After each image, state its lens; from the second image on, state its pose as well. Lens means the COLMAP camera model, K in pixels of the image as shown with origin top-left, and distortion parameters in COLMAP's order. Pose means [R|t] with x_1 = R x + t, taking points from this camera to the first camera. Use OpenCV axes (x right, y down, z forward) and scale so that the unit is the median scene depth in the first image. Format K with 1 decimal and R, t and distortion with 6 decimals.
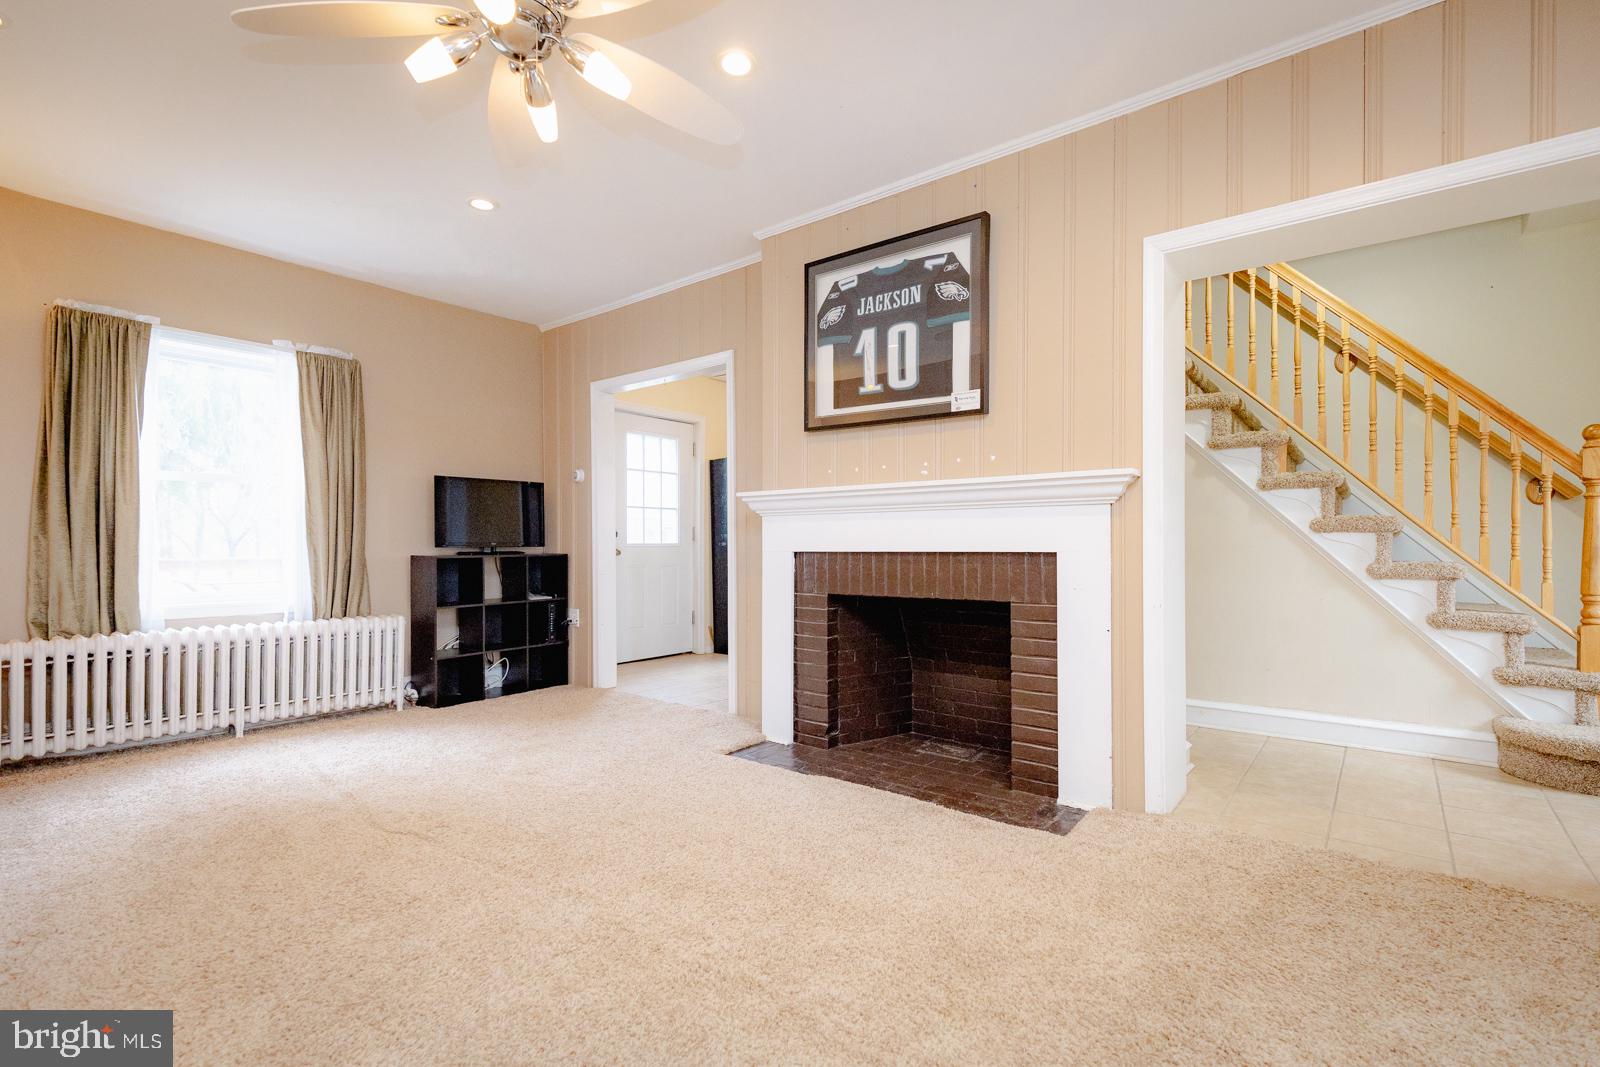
lens RADIAL K [[727.0, 0, 803.5], [0, 727.0, 540.7], [0, 0, 1]] dist [0.002509, 0.000181]
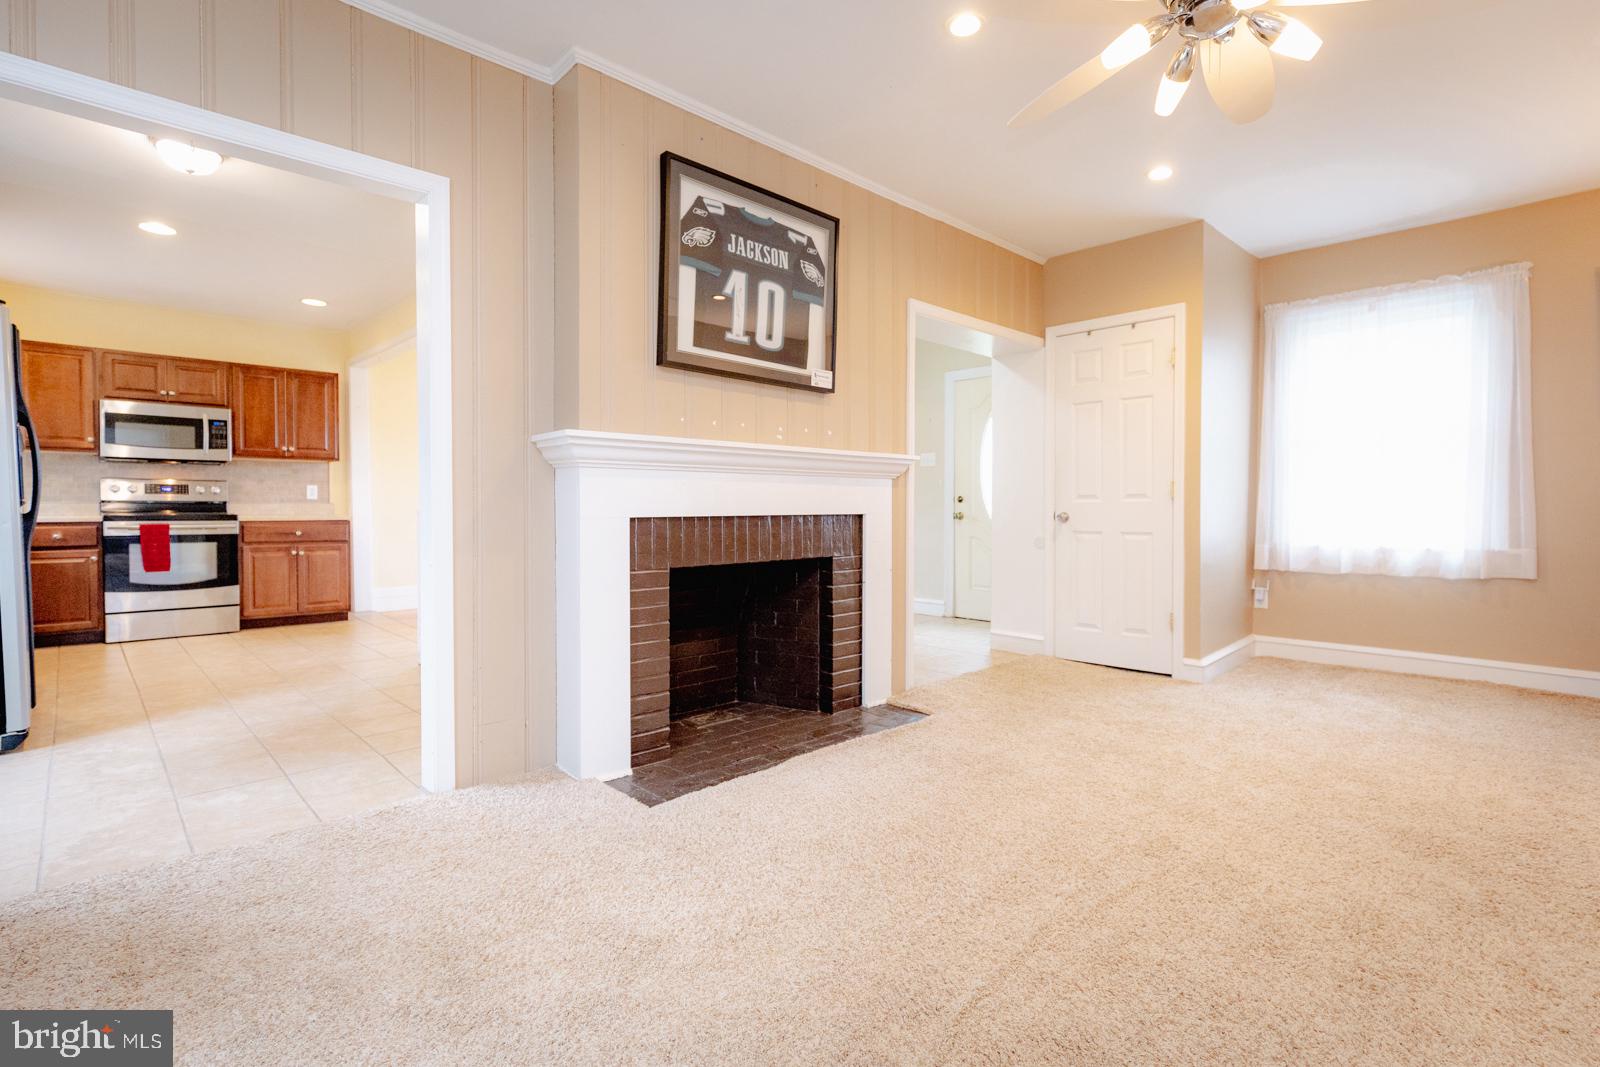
lens RADIAL K [[757.2, 0, 802.5], [0, 757.2, 521.3], [0, 0, 1]] dist [0.001598, -0.000208]
pose [[0.140929, -0.016782, 0.989877, -0.862751], [-0.003384, 0.999842, 0.017433, 0.005033], [-0.990014, -0.005807, 0.140850, 0.801876]]
